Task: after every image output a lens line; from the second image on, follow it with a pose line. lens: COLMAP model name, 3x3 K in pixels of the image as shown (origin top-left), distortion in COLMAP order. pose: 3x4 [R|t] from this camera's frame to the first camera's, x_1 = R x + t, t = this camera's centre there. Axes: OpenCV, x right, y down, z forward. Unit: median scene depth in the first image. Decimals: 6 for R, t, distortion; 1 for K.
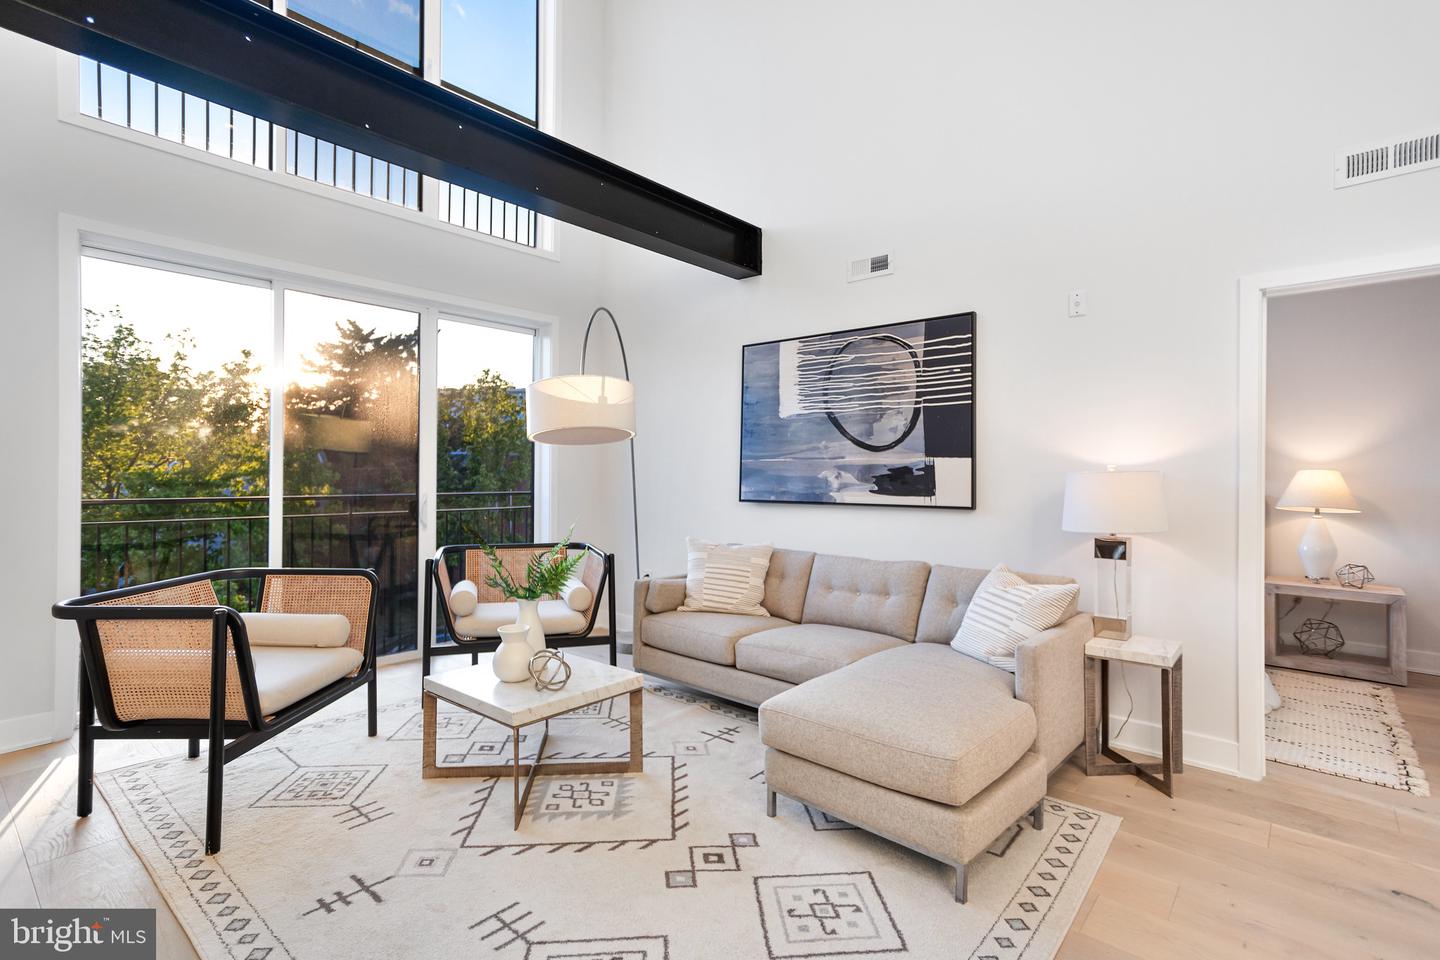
lens RADIAL K [[693.6, 0, 709.6], [0, 693.6, 472.8], [0, 0, 1]] dist [-0.030105, 0.034594]
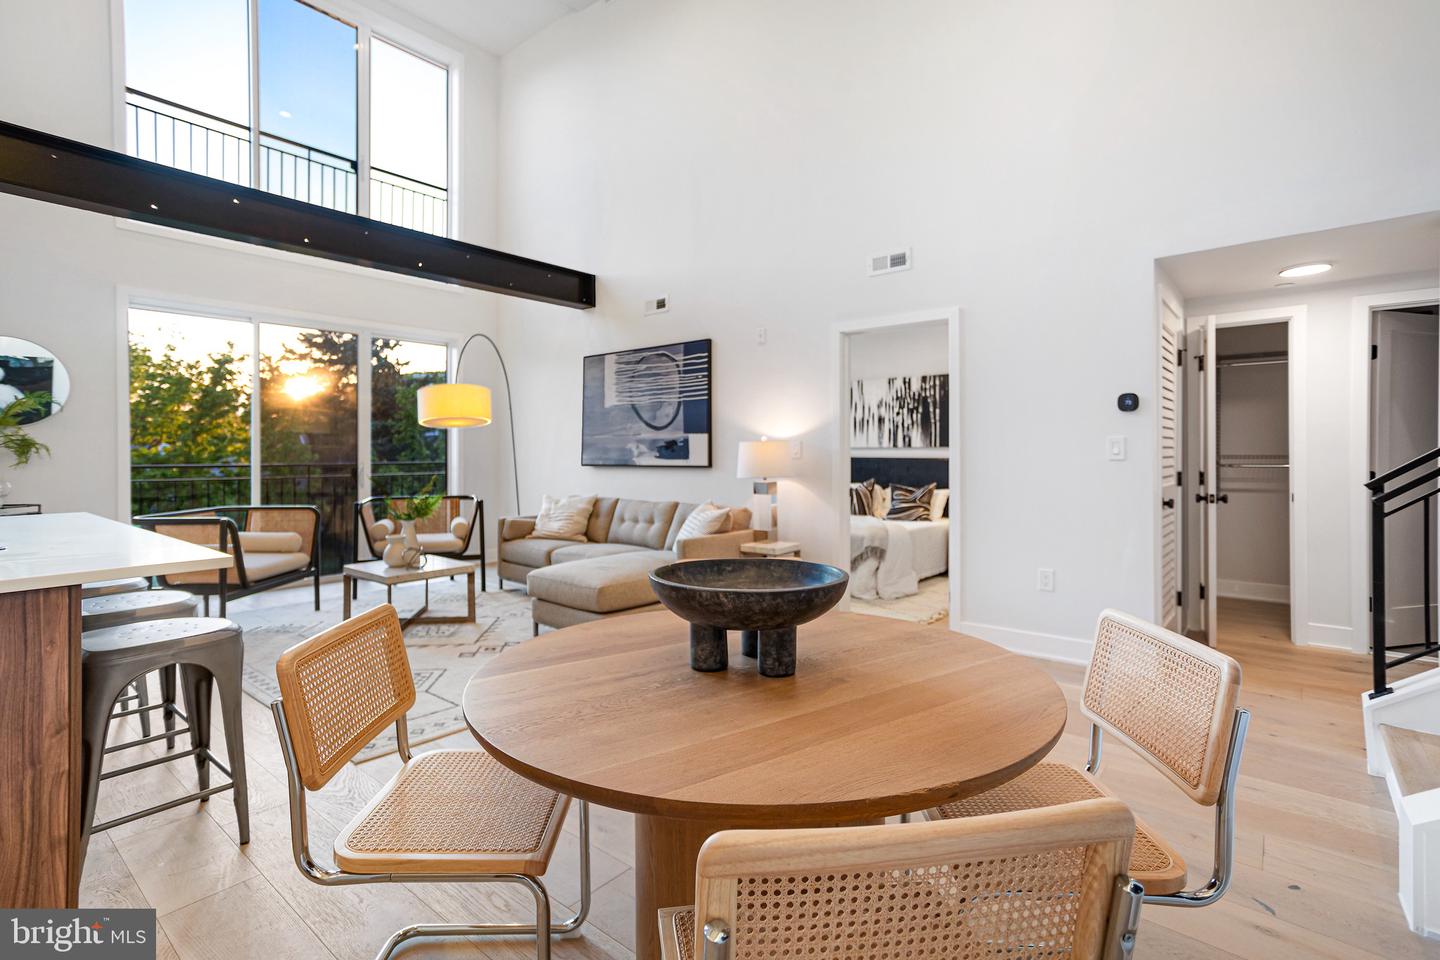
lens RADIAL K [[679.3, 0, 717.5], [0, 679.3, 449.8], [0, 0, 1]] dist [-0.044109, 0.030926]
pose [[0.999346, -0.005400, 0.035748, 0.326545], [0.005587, 0.999971, -0.005128, 0.020386], [-0.035720, 0.005325, 0.999348, -0.480896]]
